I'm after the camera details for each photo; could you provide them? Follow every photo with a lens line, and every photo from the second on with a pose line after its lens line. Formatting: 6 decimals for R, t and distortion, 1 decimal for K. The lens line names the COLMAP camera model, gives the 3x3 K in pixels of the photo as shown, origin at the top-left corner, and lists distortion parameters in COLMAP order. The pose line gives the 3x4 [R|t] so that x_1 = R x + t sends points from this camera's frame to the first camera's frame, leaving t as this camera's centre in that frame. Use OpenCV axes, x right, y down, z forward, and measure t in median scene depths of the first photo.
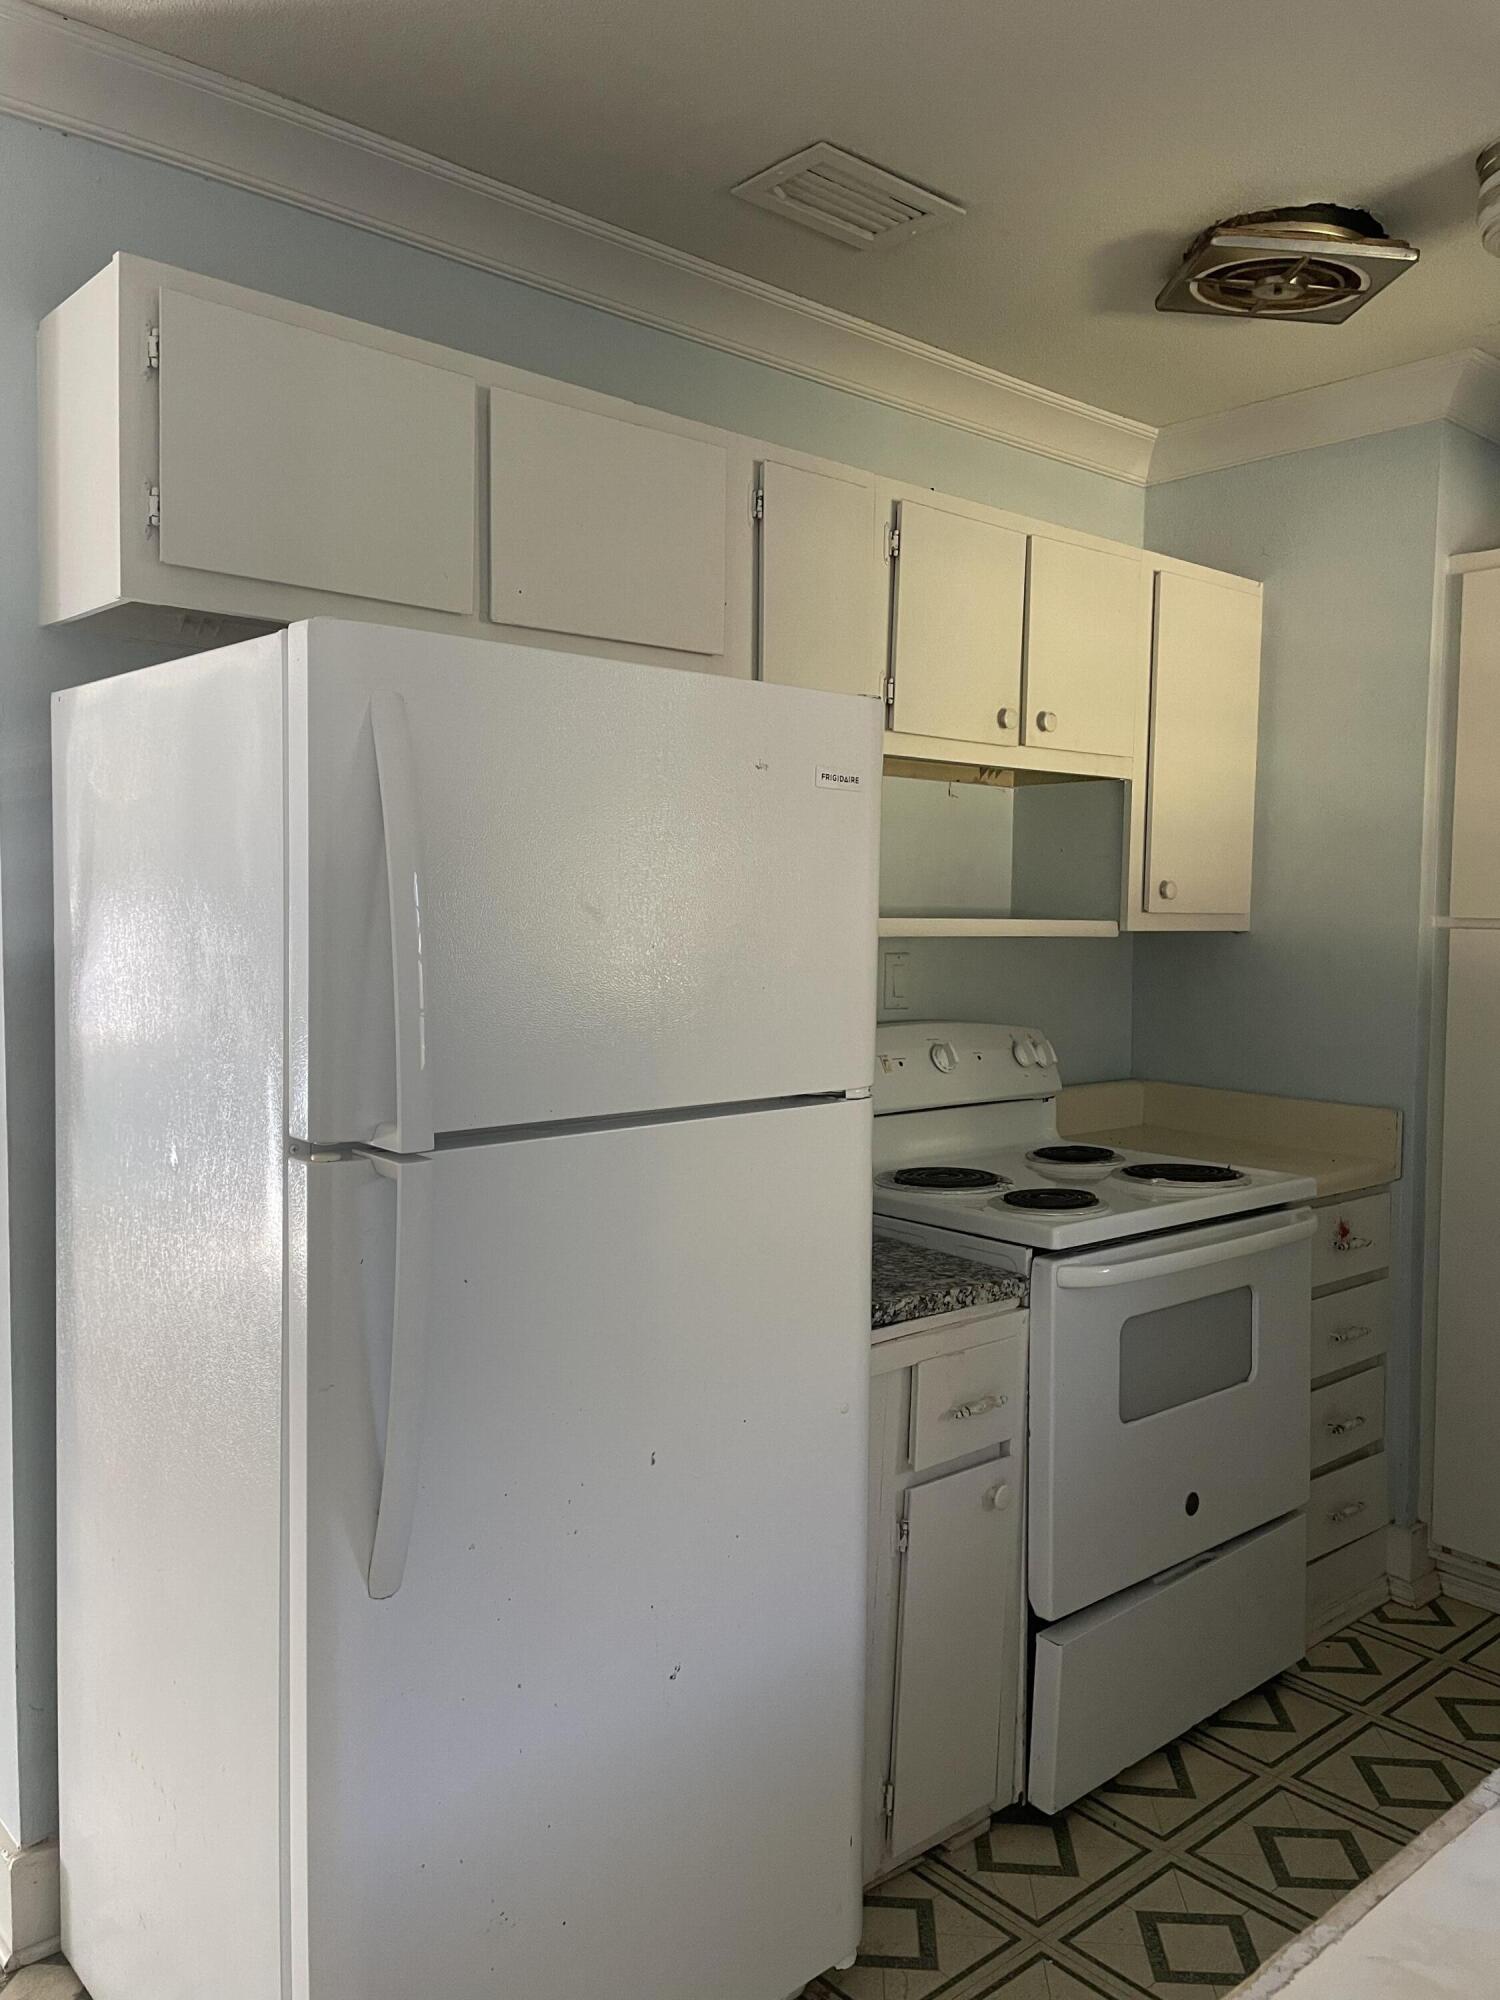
lens RADIAL K [[1518.2, 0, 757.4], [0, 1518.2, 967.5], [0, 0, 1]] dist [0.086145, -0.098518]
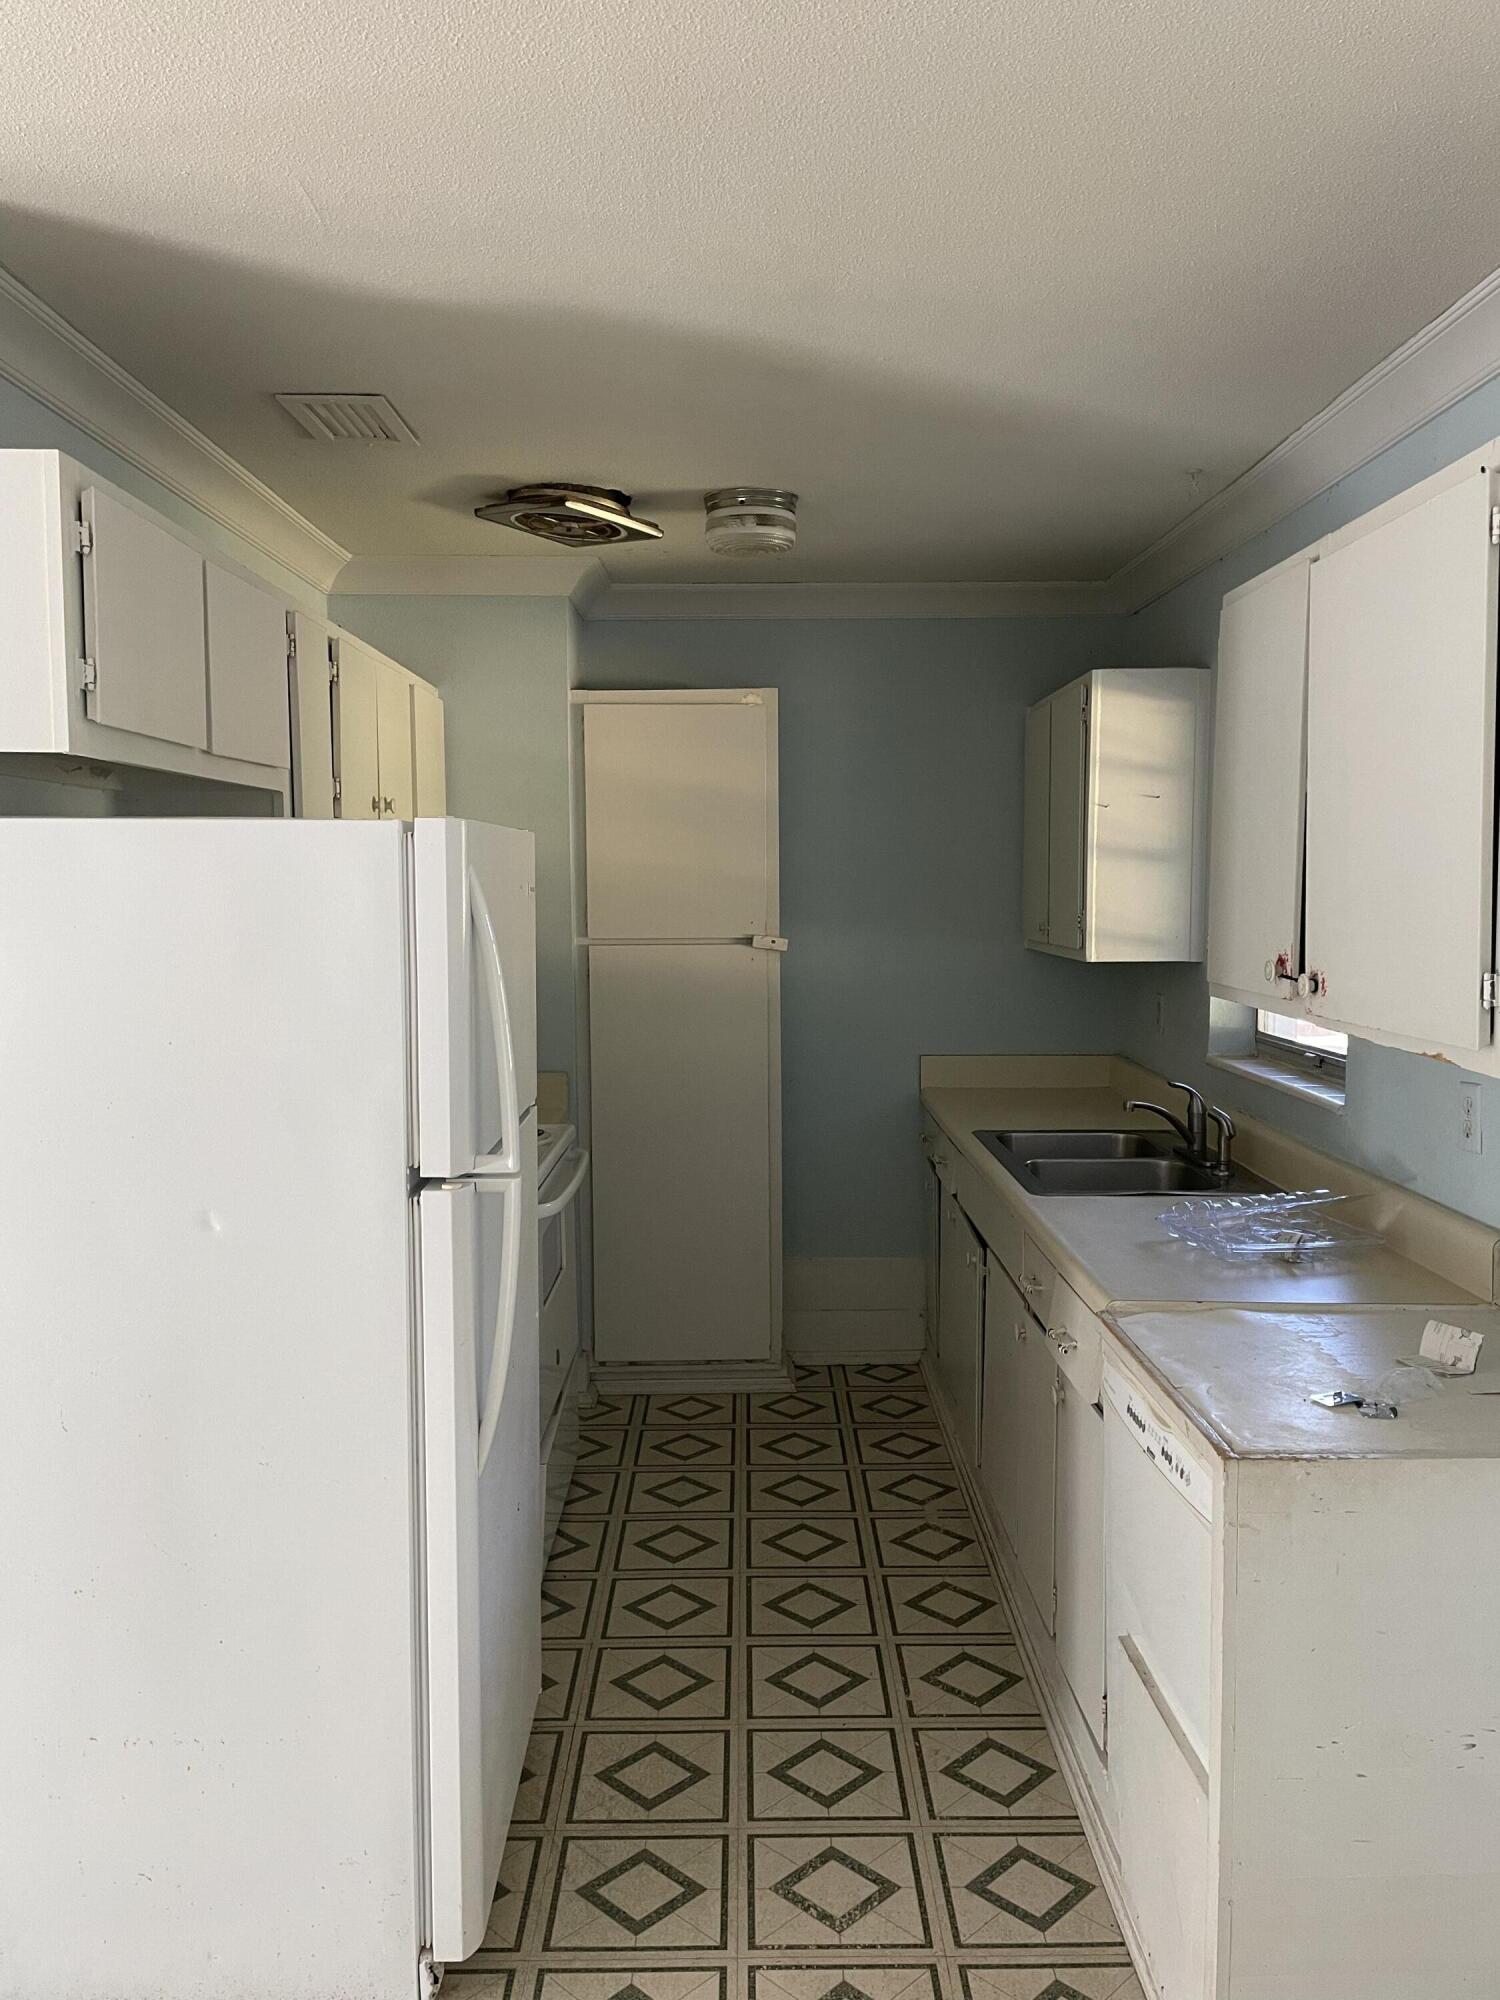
lens RADIAL K [[1518.2, 0, 750.7], [0, 1518.2, 974.4], [0, 0, 1]] dist [0.086145, -0.098518]
pose [[0.659478, -0.066784, 0.748751, -0.639030], [0.045313, 0.997766, 0.049085, -0.073788], [-0.750357, 0.001558, 0.661031, -0.091110]]
